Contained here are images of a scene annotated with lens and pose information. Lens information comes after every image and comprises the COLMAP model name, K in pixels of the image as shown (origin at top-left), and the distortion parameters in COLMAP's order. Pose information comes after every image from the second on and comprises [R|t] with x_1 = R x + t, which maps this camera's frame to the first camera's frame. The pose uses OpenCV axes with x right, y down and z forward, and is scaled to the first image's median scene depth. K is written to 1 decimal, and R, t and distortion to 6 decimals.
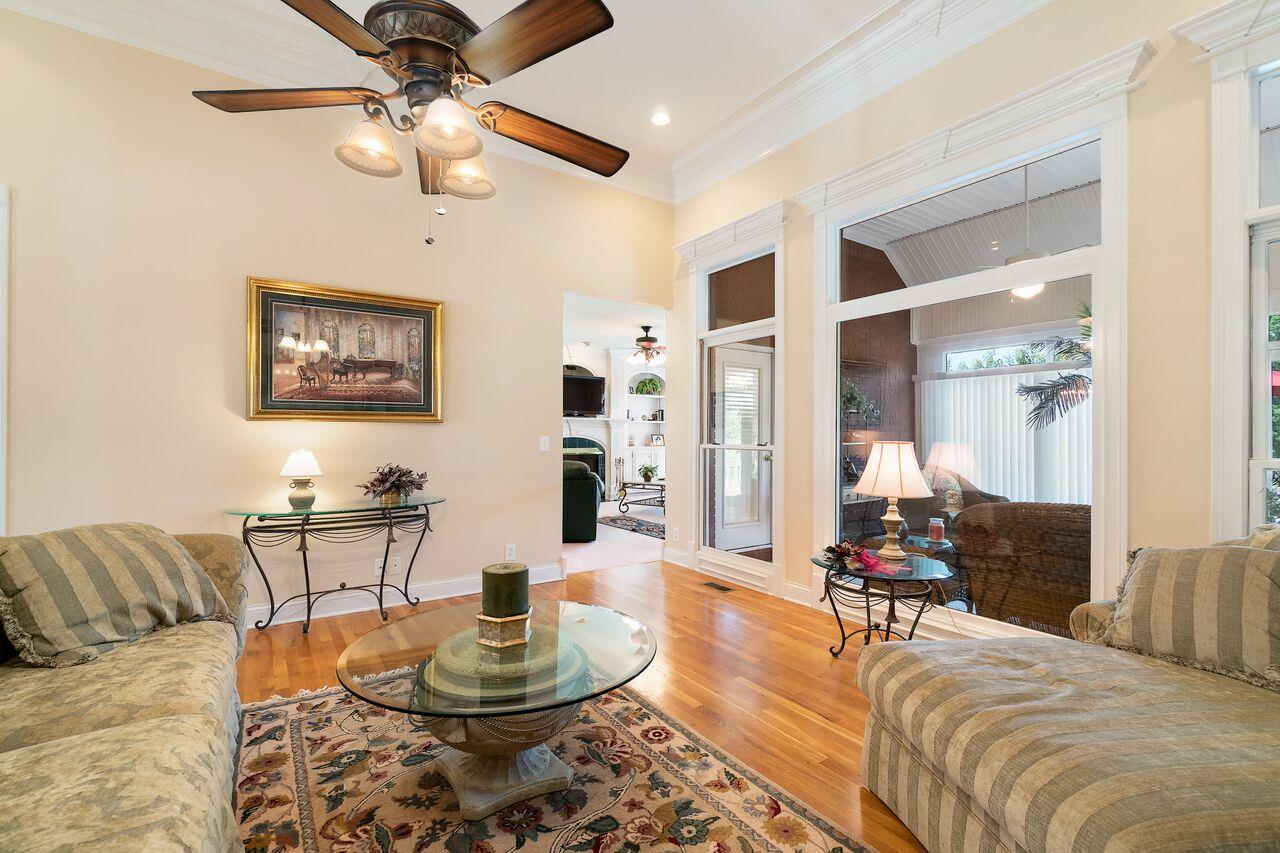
lens RADIAL K [[568.0, 0, 644.9], [0, 568.0, 430.0], [0, 0, 1]] dist [0.001245, 0.000061]
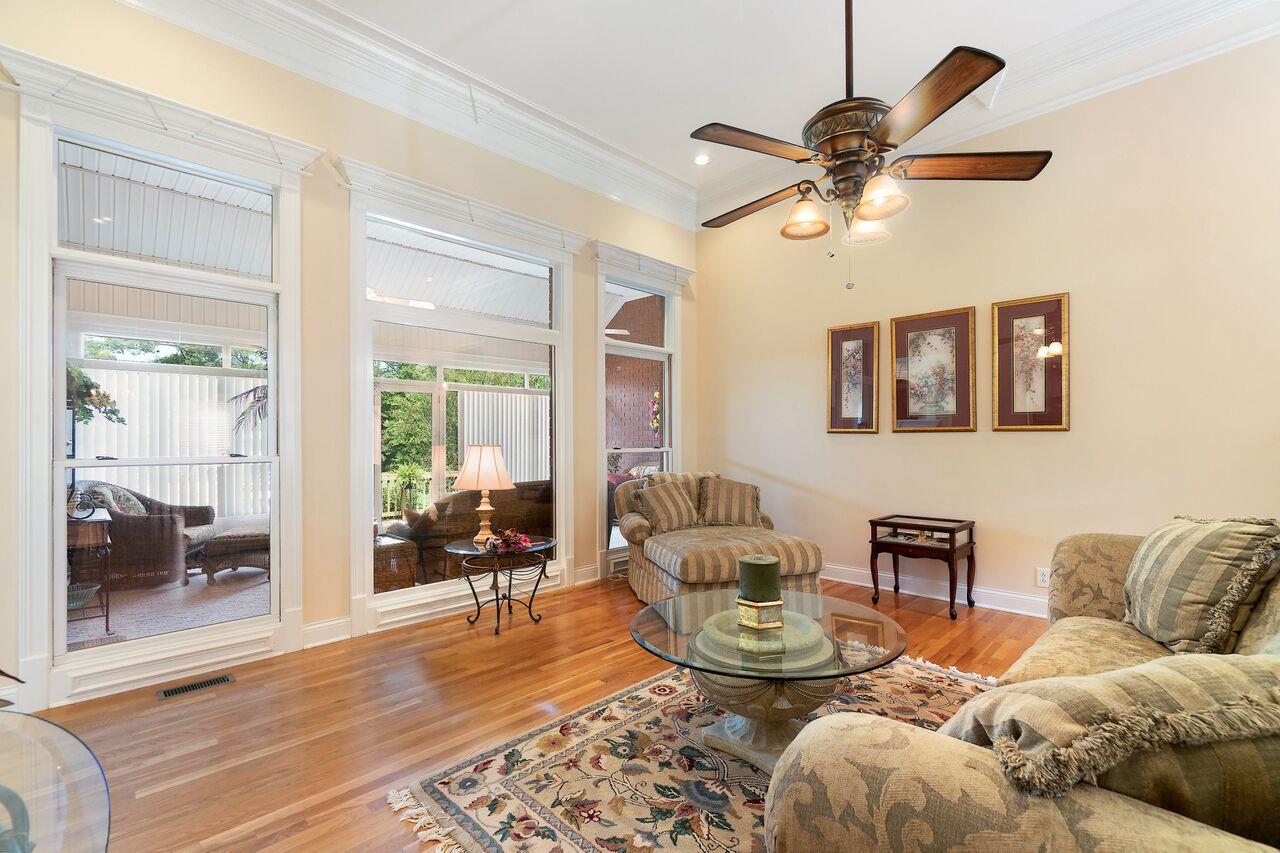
lens RADIAL K [[568.0, 0, 643.8], [0, 568.0, 432.3], [0, 0, 1]] dist [0.001245, 0.000061]
pose [[-0.189077, 0.005249, 0.981948, -0.825017], [-0.002315, 0.999981, -0.005791, 0.000985], [-0.981960, -0.003369, -0.189061, 0.912361]]
